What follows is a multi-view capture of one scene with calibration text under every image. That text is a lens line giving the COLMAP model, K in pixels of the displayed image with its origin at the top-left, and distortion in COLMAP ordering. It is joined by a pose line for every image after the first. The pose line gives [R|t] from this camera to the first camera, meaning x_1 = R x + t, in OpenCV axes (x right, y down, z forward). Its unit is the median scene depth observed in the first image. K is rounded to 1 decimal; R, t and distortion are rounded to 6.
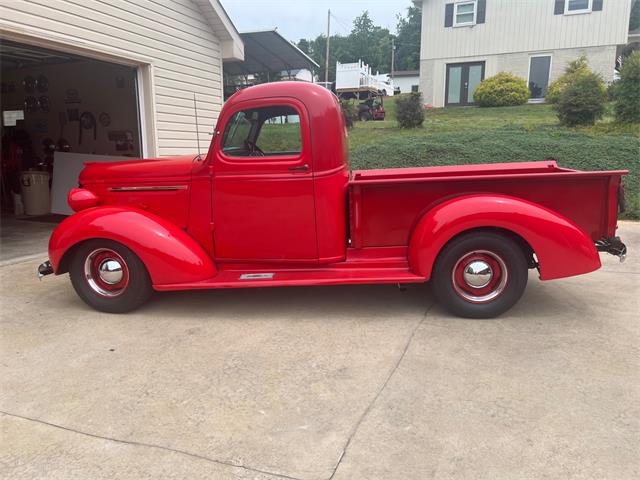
lens RADIAL K [[478.8, 0, 320.0], [0, 478.8, 240.0], [0, 0, 1]] dist [0.051417, -0.067548]
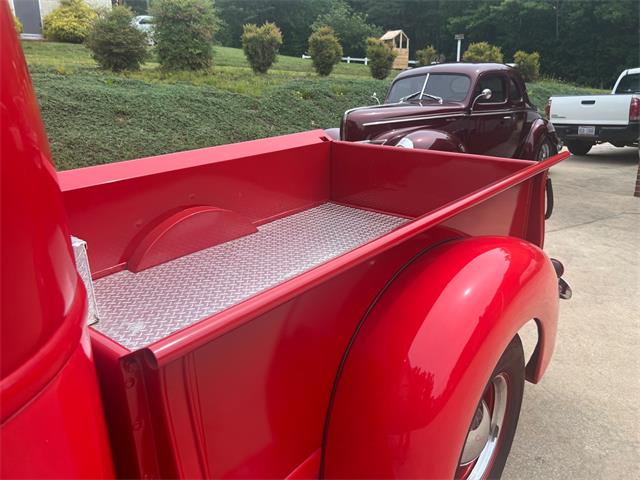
lens RADIAL K [[478.8, 0, 320.0], [0, 478.8, 240.0], [0, 0, 1]] dist [0.051417, -0.067548]
pose [[0.555026, -0.241963, 0.795864, -0.008714], [0.158723, 0.969987, 0.184210, -0.055021], [-0.816550, 0.024080, 0.576773, 0.260497]]
